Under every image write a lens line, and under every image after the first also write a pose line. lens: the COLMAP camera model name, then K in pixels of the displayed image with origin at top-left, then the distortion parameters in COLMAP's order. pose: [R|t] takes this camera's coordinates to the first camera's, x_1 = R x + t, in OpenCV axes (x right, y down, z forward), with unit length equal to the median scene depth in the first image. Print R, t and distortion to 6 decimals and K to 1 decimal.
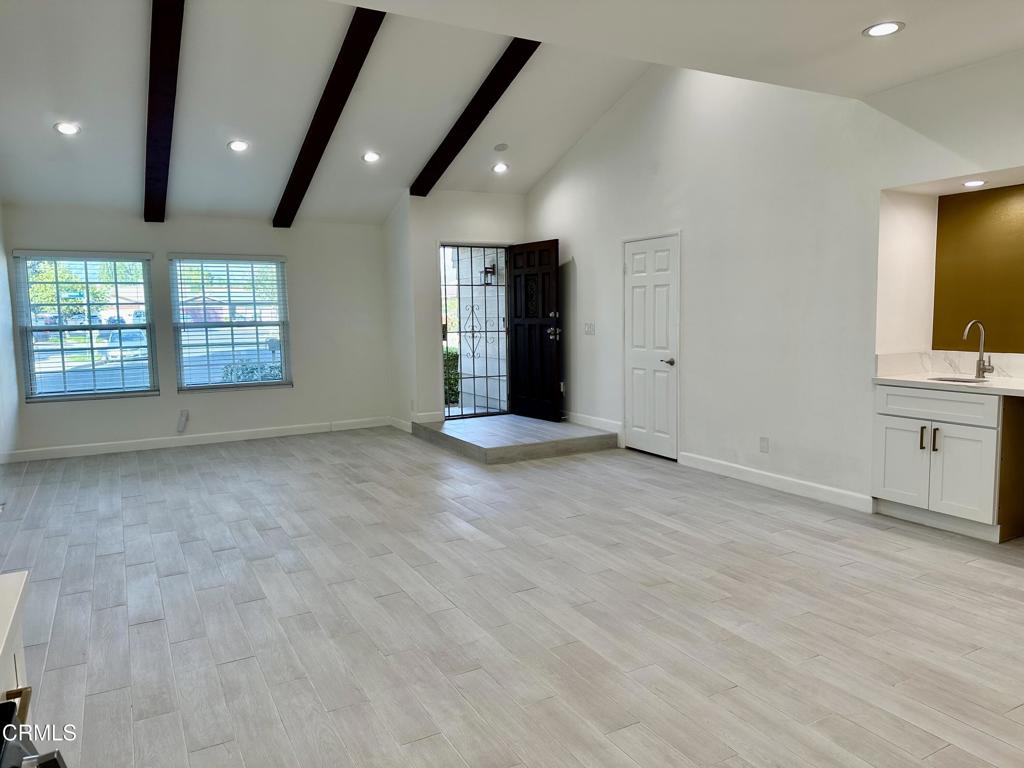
lens RADIAL K [[712.8, 0, 509.7], [0, 712.8, 379.8], [0, 0, 1]] dist [0.141620, -0.204481]
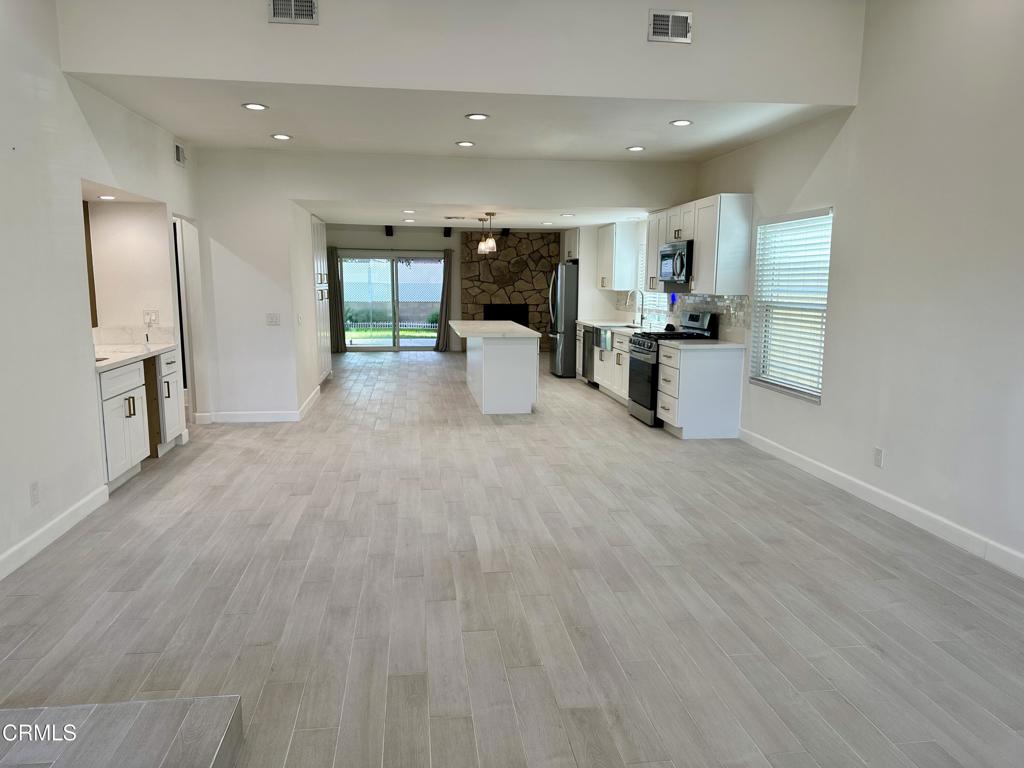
lens RADIAL K [[712.8, 0, 509.7], [0, 712.8, 379.8], [0, 0, 1]] dist [0.141620, -0.204481]
pose [[-0.935379, -0.035087, 0.351902, -0.283798], [0.046249, 0.974383, 0.220086, -0.132325], [-0.350610, 0.222139, -0.909795, 1.256422]]
